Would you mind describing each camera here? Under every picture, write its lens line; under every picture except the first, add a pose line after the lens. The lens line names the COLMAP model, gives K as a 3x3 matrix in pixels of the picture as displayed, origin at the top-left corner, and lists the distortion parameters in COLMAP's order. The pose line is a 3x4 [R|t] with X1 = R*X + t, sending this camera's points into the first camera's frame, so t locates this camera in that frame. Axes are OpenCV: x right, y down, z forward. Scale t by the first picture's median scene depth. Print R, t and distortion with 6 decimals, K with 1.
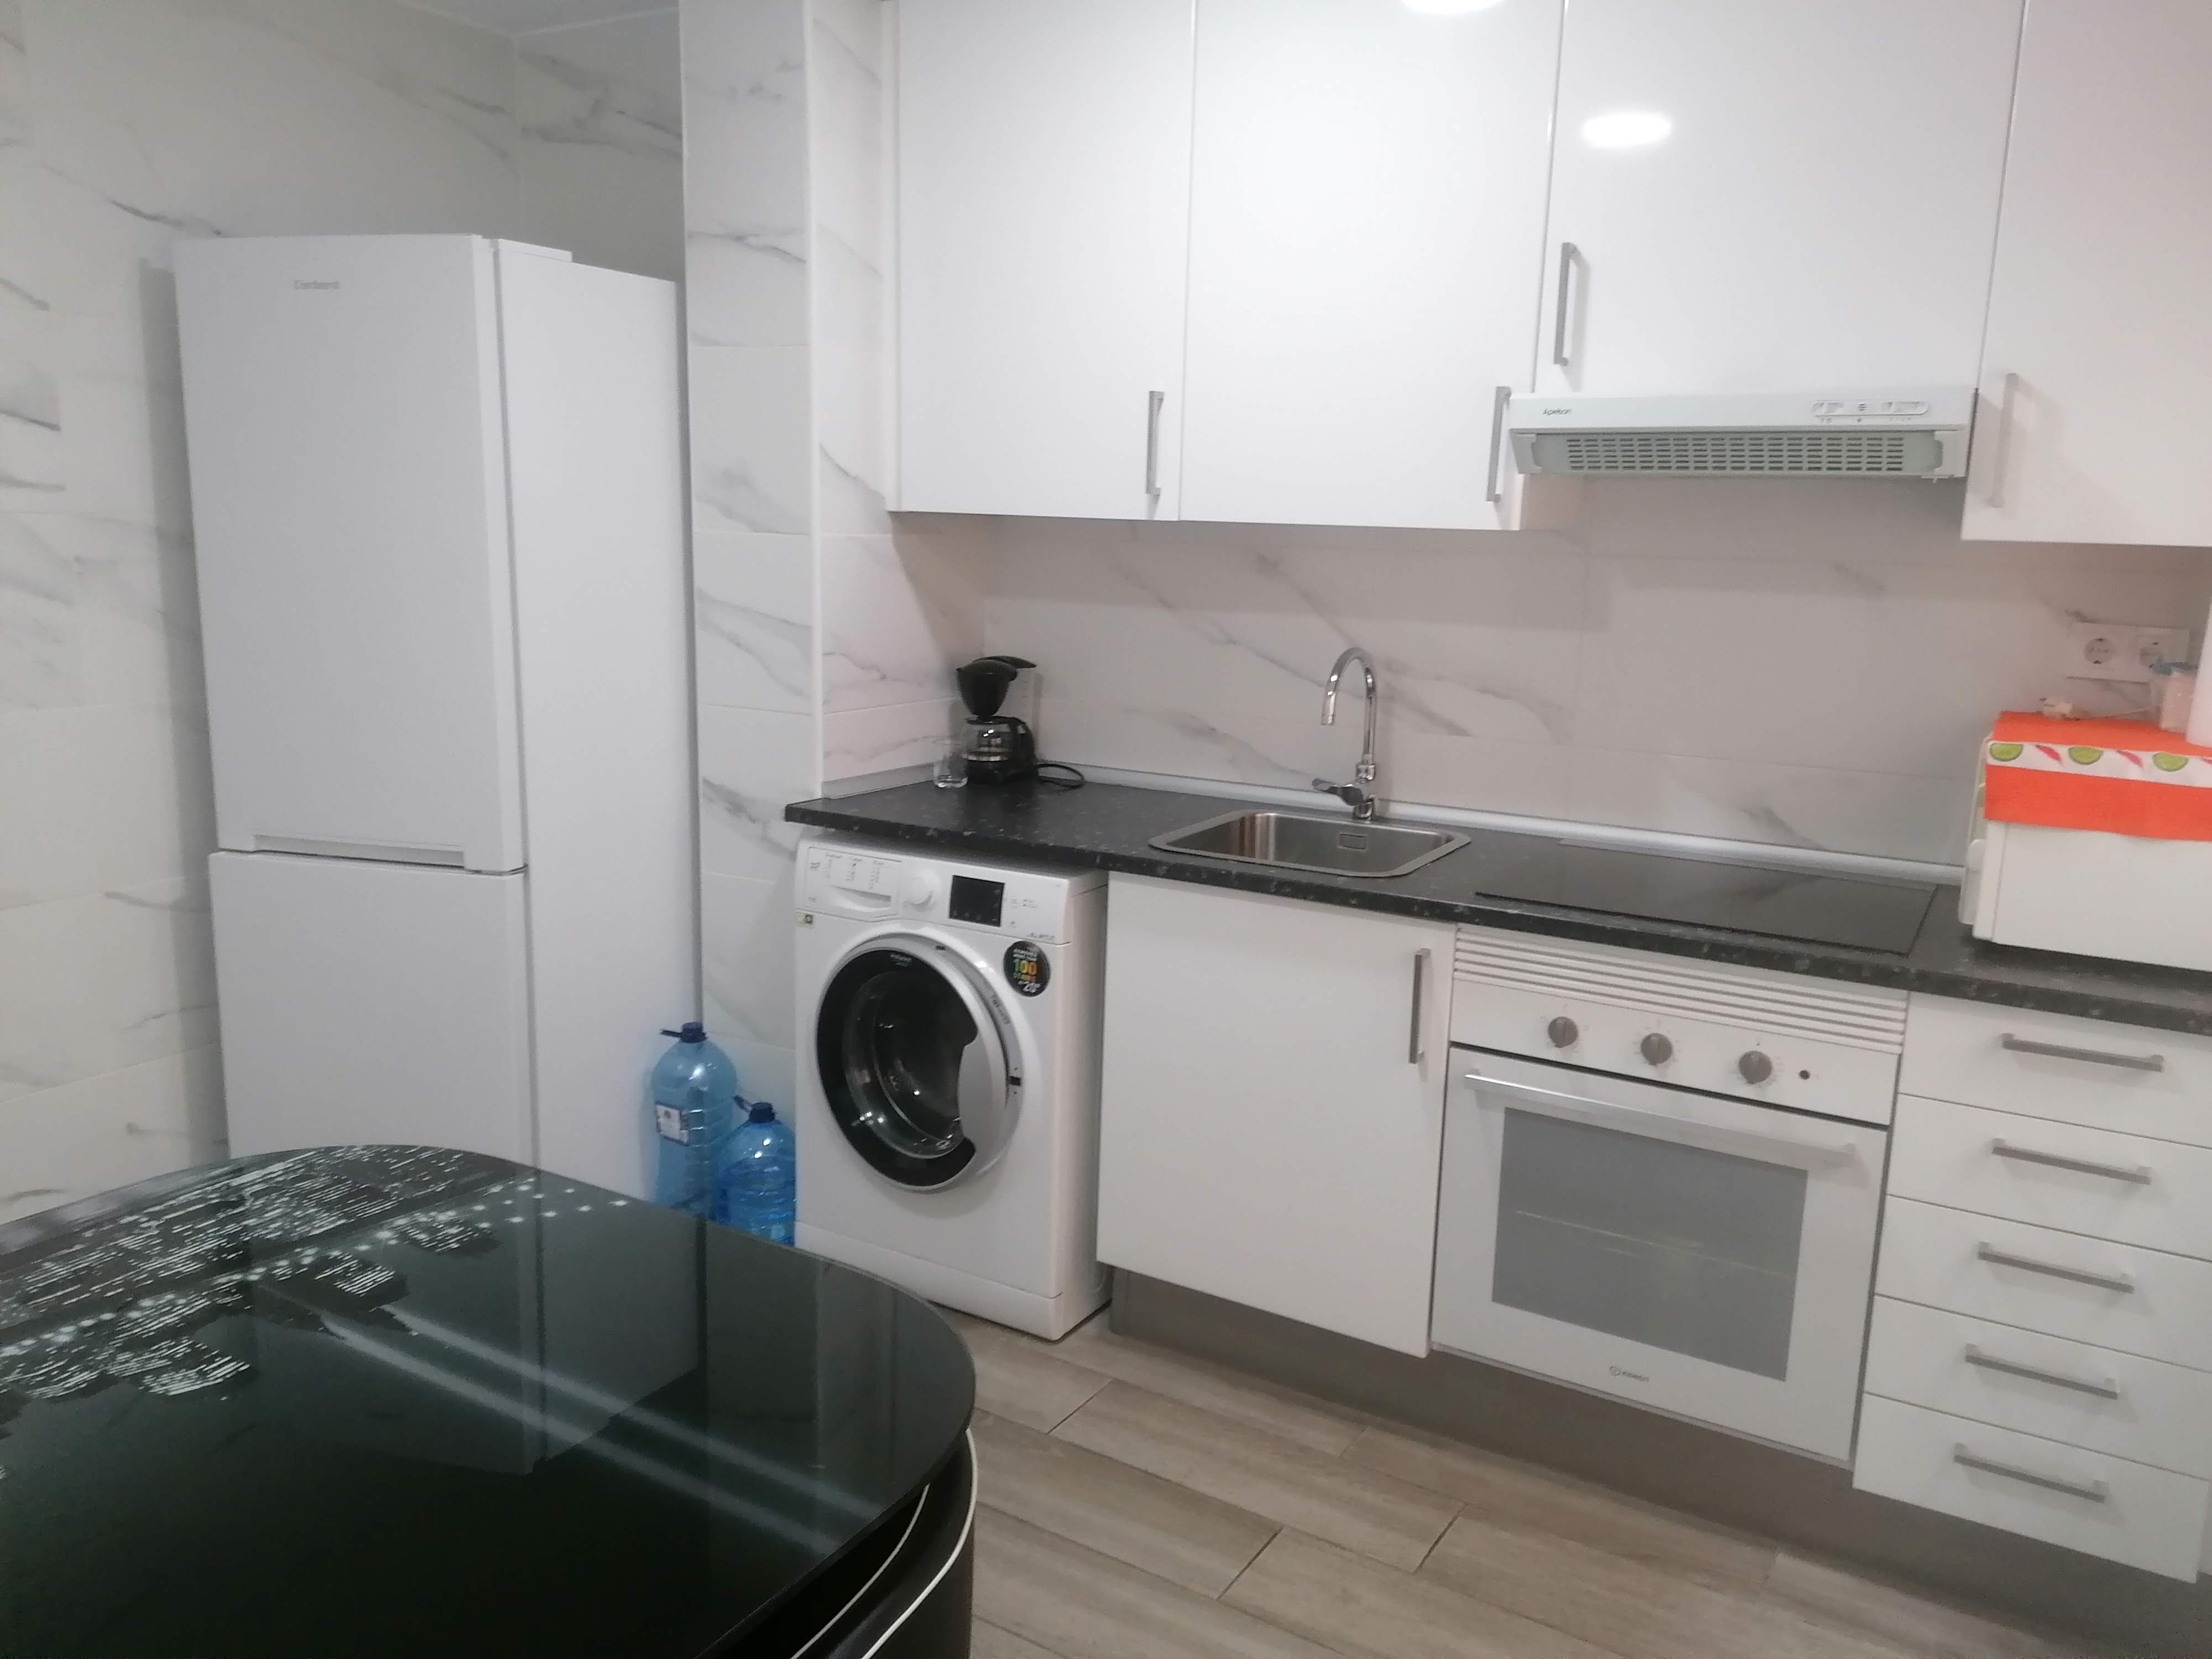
lens RADIAL K [[1645.3, 0, 1117.5], [0, 1645.3, 831.0], [0, 0, 1]] dist [0.111995, -0.136669]
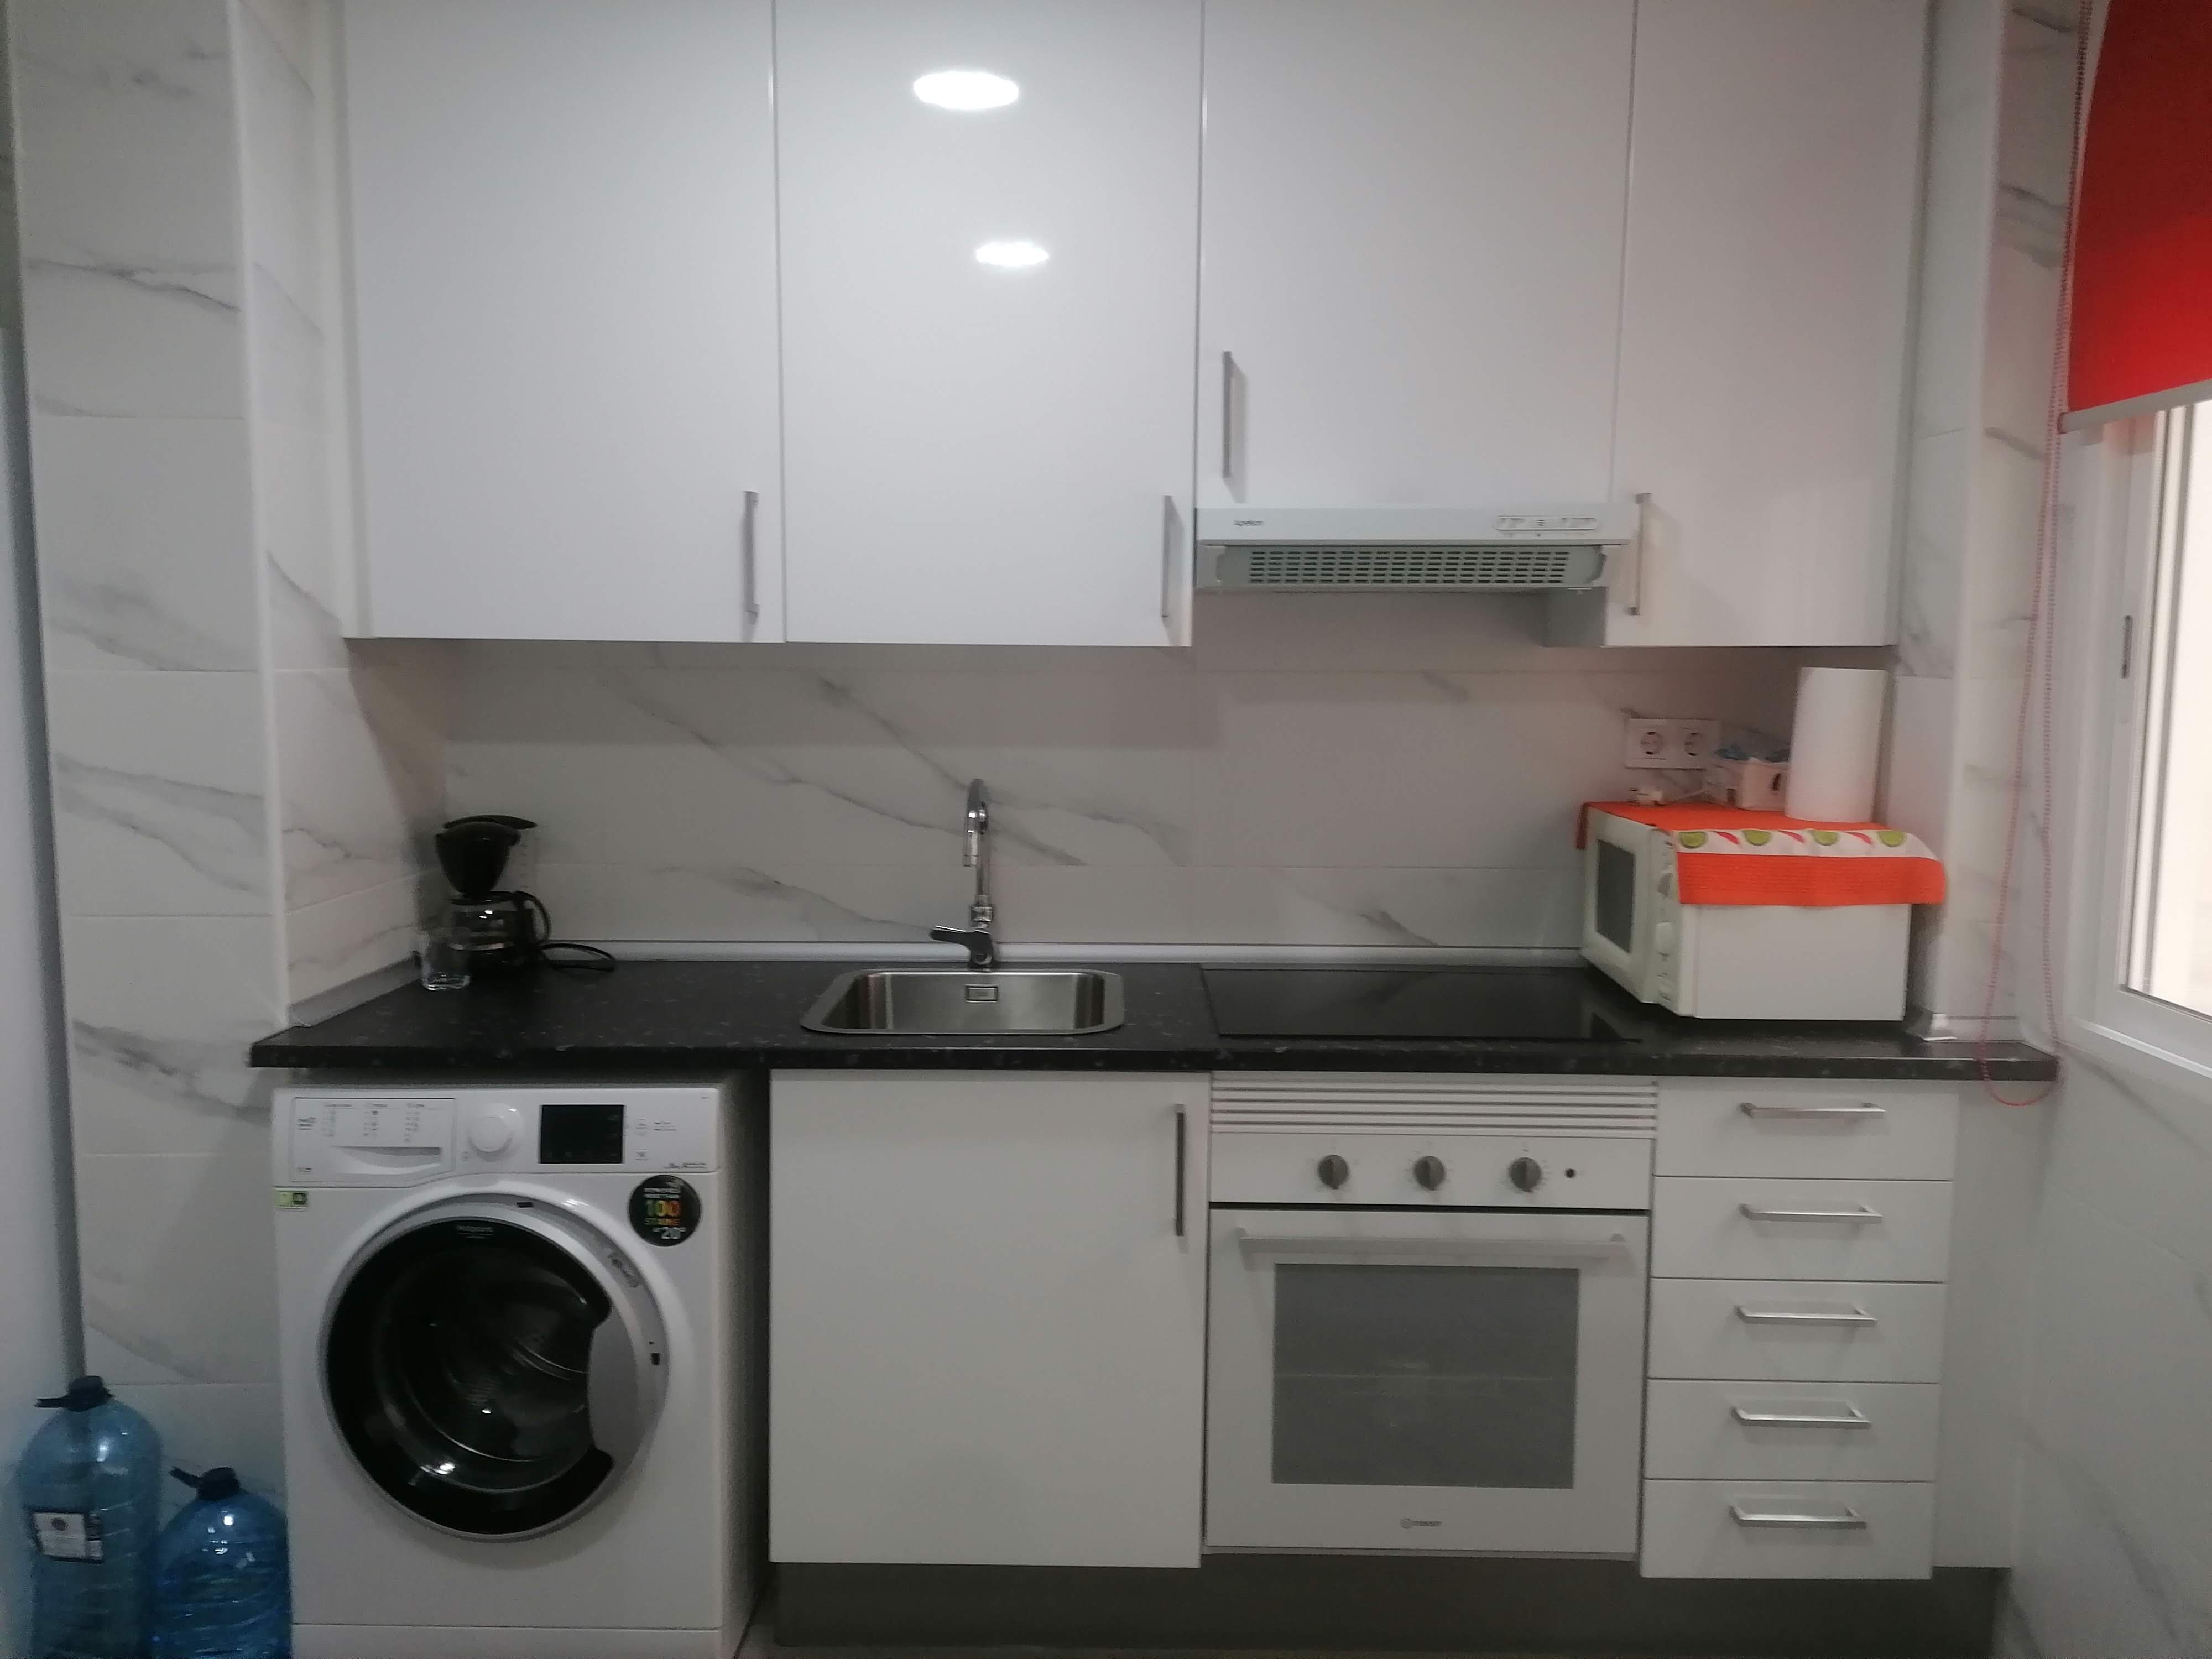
lens RADIAL K [[1645.3, 0, 1117.5], [0, 1645.3, 831.0], [0, 0, 1]] dist [0.111995, -0.136669]
pose [[0.870992, -0.077309, 0.485176, -0.238797], [0.111910, 0.992800, -0.042705, -0.037595], [-0.478381, 0.091492, 0.873373, 0.191203]]
